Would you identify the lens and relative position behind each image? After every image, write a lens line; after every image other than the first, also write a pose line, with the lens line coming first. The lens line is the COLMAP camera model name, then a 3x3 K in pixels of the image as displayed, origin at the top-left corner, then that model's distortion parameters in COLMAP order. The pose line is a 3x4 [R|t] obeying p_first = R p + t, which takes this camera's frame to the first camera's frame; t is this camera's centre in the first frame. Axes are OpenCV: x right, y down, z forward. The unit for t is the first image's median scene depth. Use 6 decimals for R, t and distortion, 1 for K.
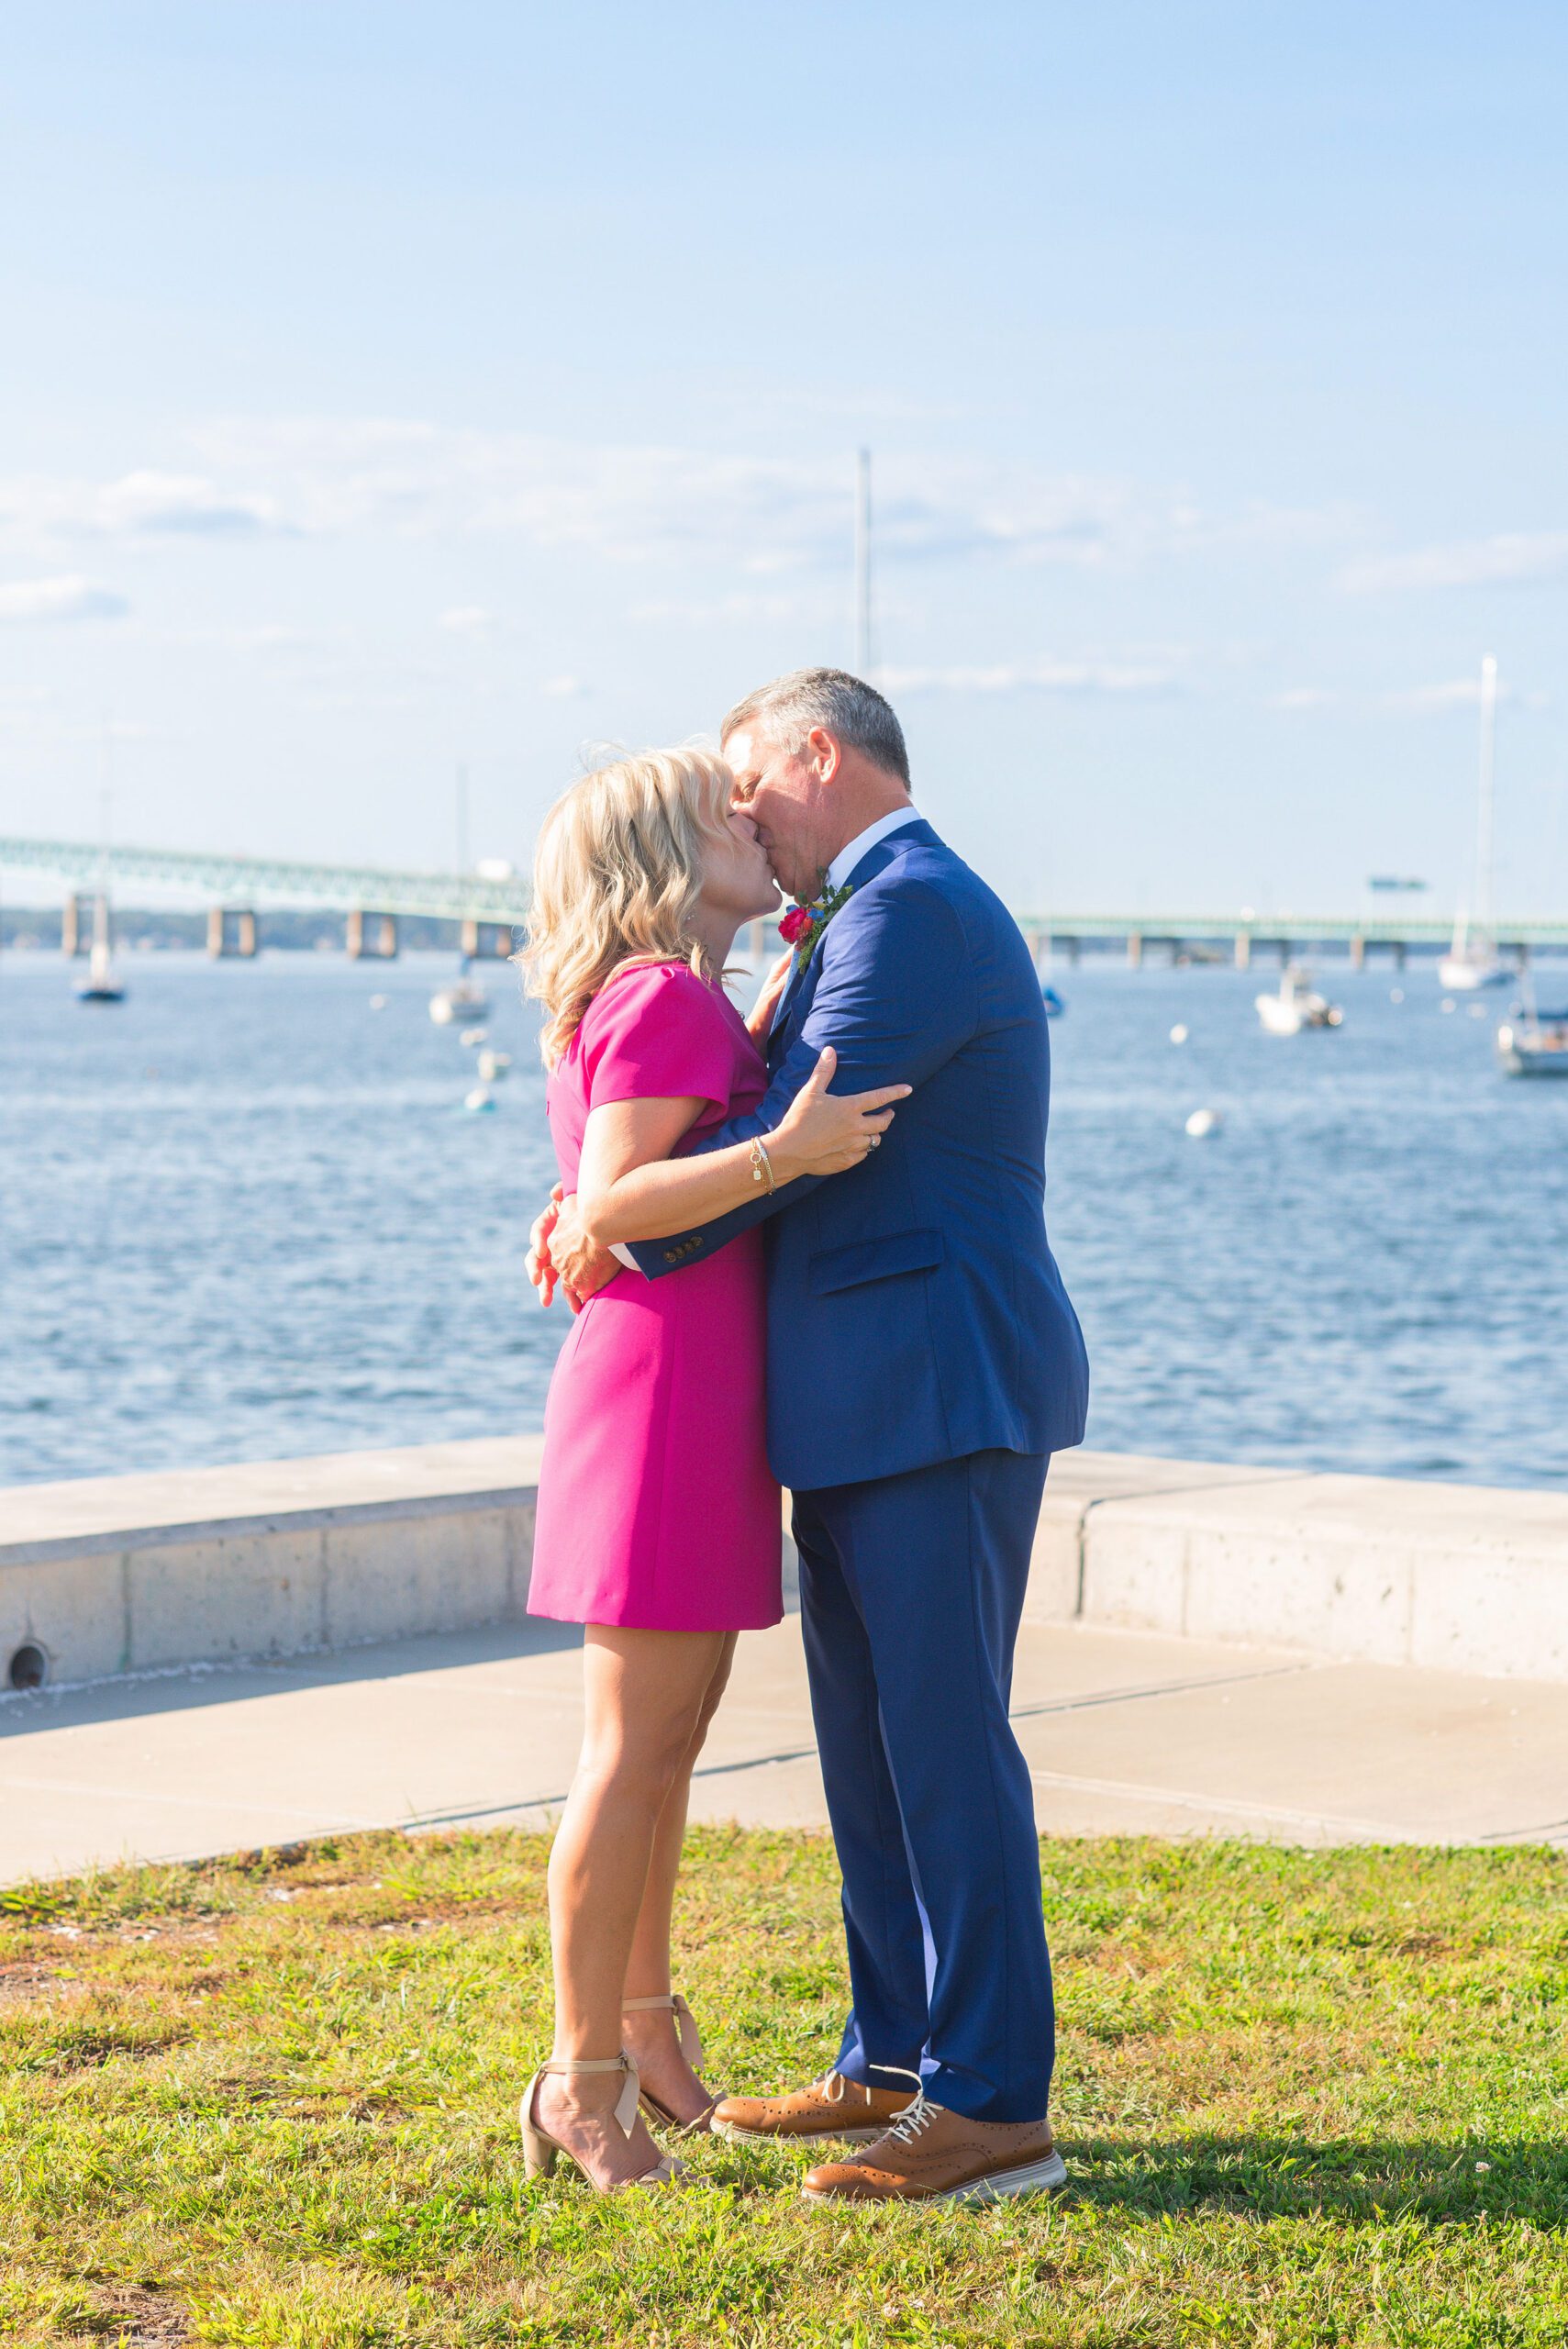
lens RADIAL K [[5794.2, 0, 785.6], [0, 5794.2, 1175.7], [0, 0, 1]] dist [-0.101684, -0.415243]
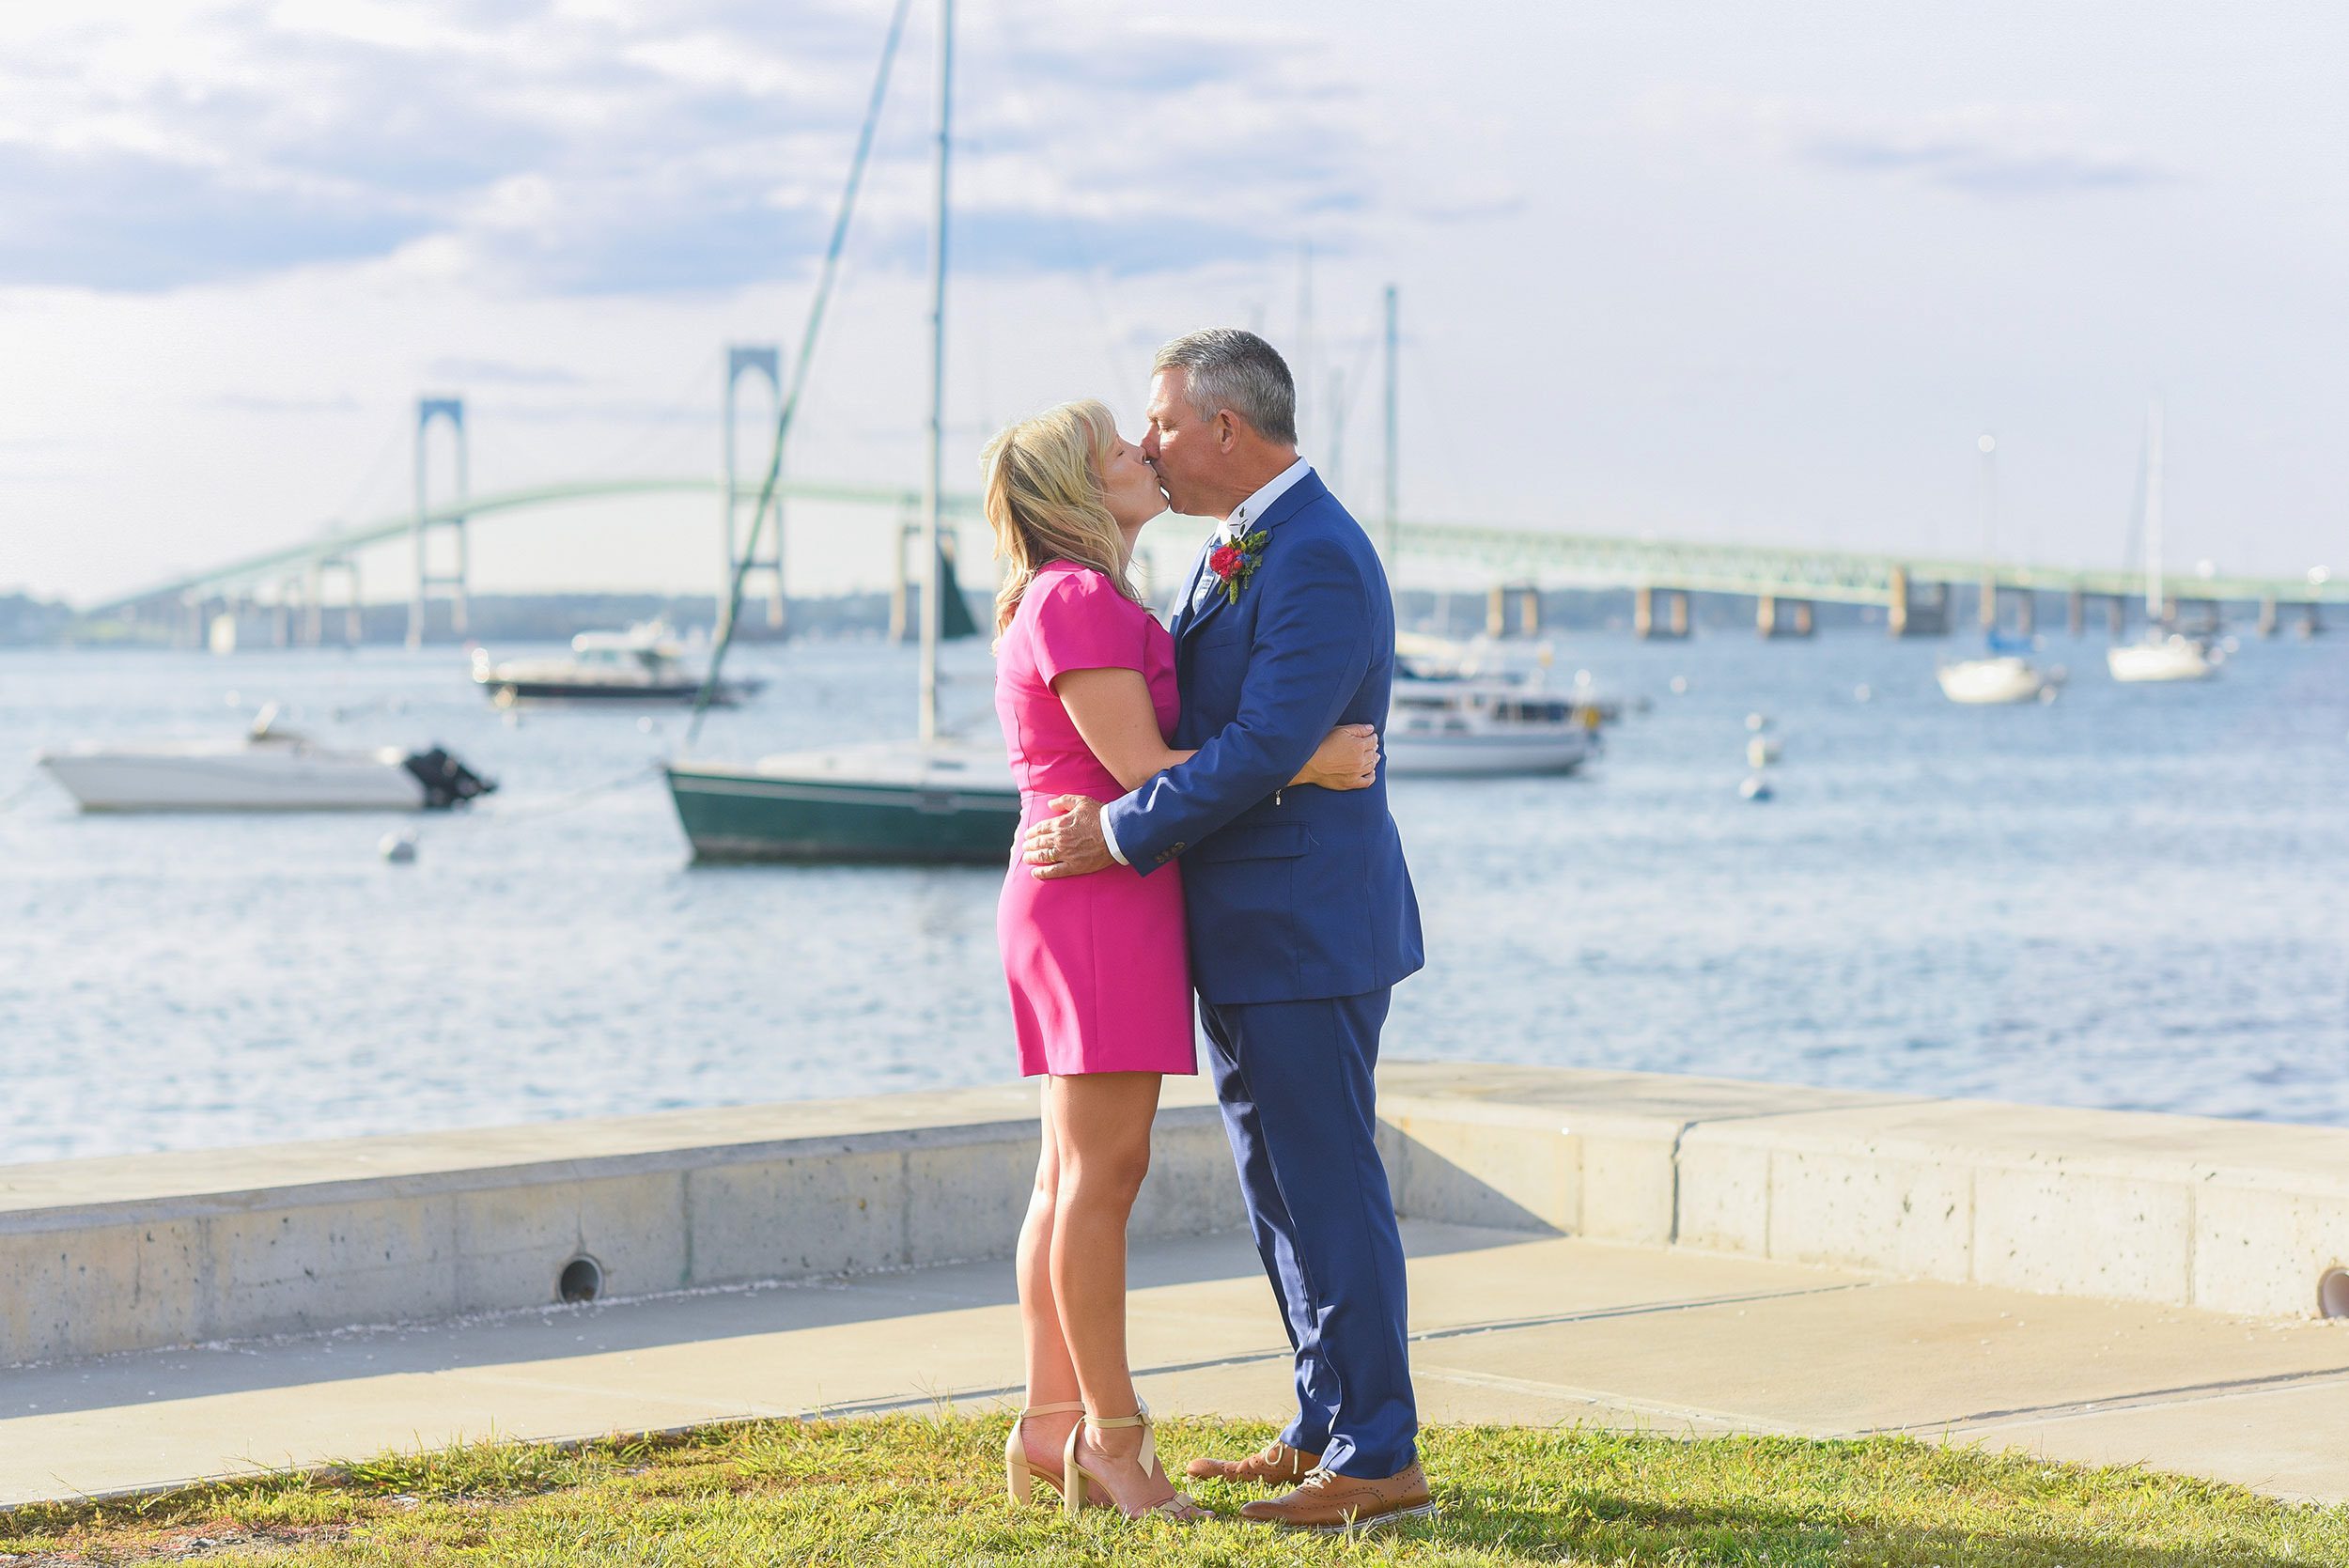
lens RADIAL K [[6254.5, 0, 1258.2], [0, 6254.5, 785.3], [0, 0, 1]] dist [-0.078777, -0.552240]
pose [[0.988397, -0.011473, -0.151458, 0.151505], [0.009196, 0.999834, -0.015727, 0.015554], [0.151613, 0.014152, 0.988339, -0.071028]]
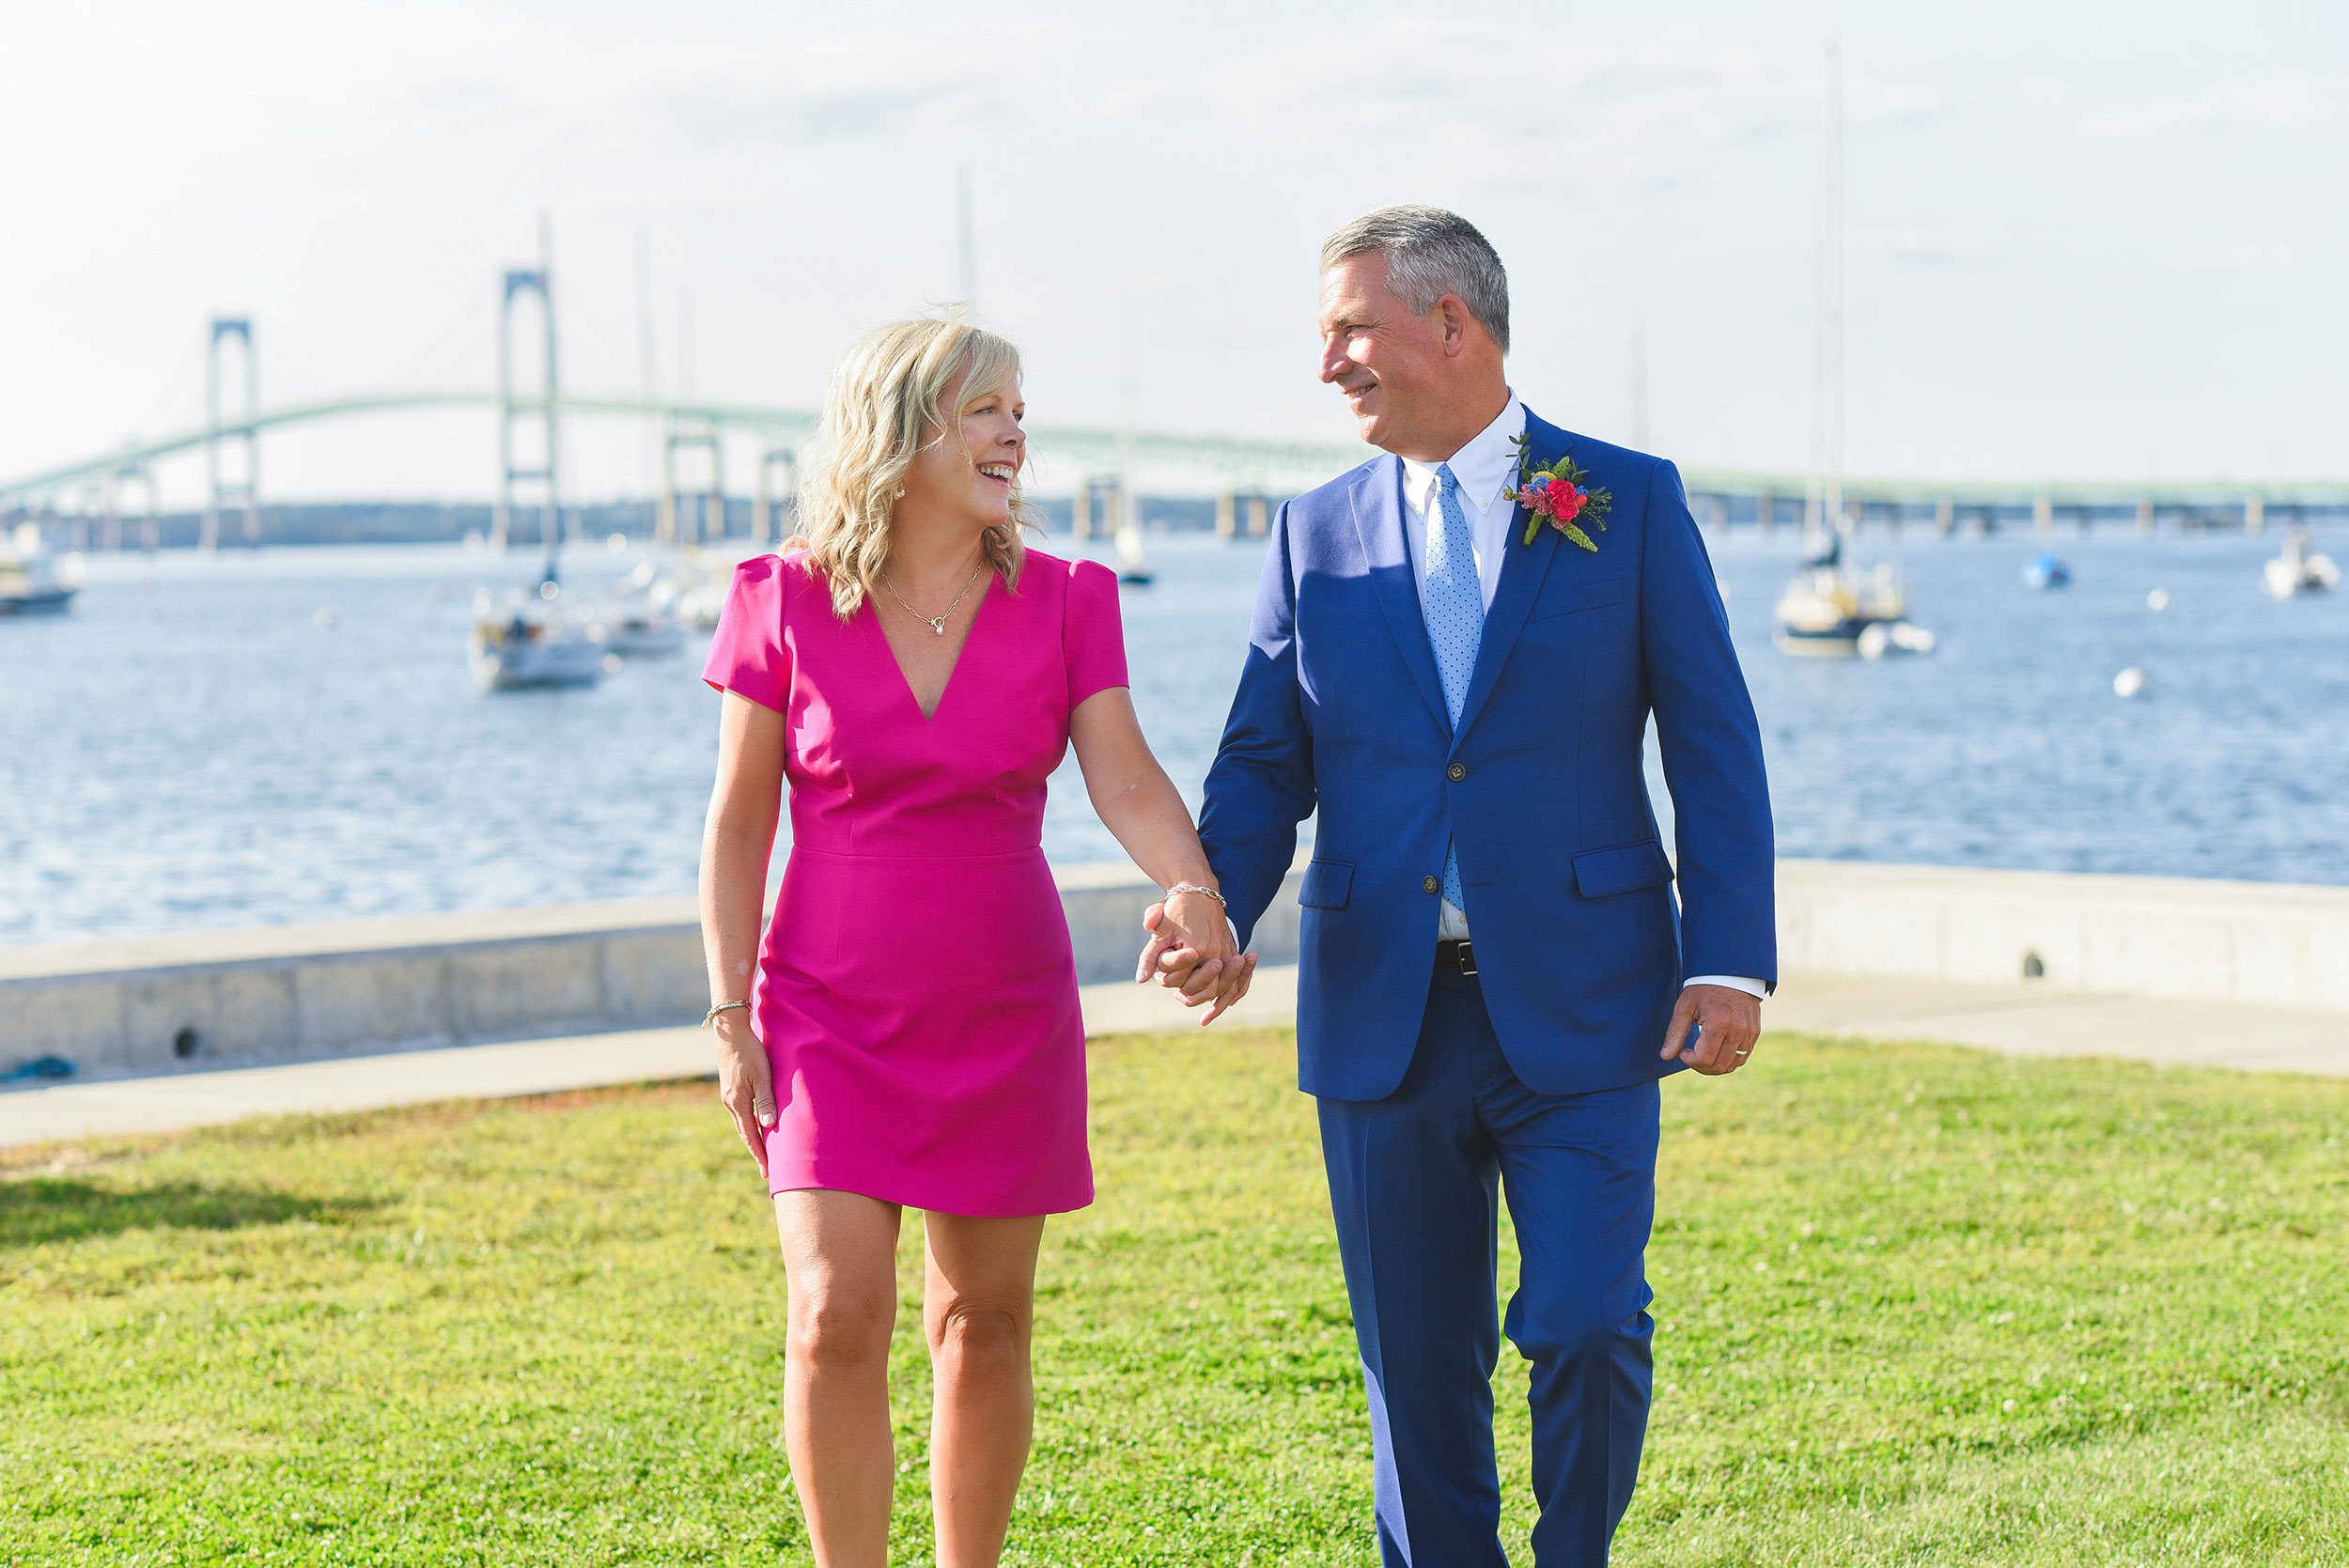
lens RADIAL K [[6256.7, 0, 1140.1], [0, 6256.7, 787.4], [0, 0, 1]] dist [-0.074808, -0.914999]
pose [[0.992907, -0.014468, -0.118008, 0.130711], [0.014769, 0.999890, 0.001680, 0.029112], [0.117971, -0.003411, 0.993011, -0.748683]]
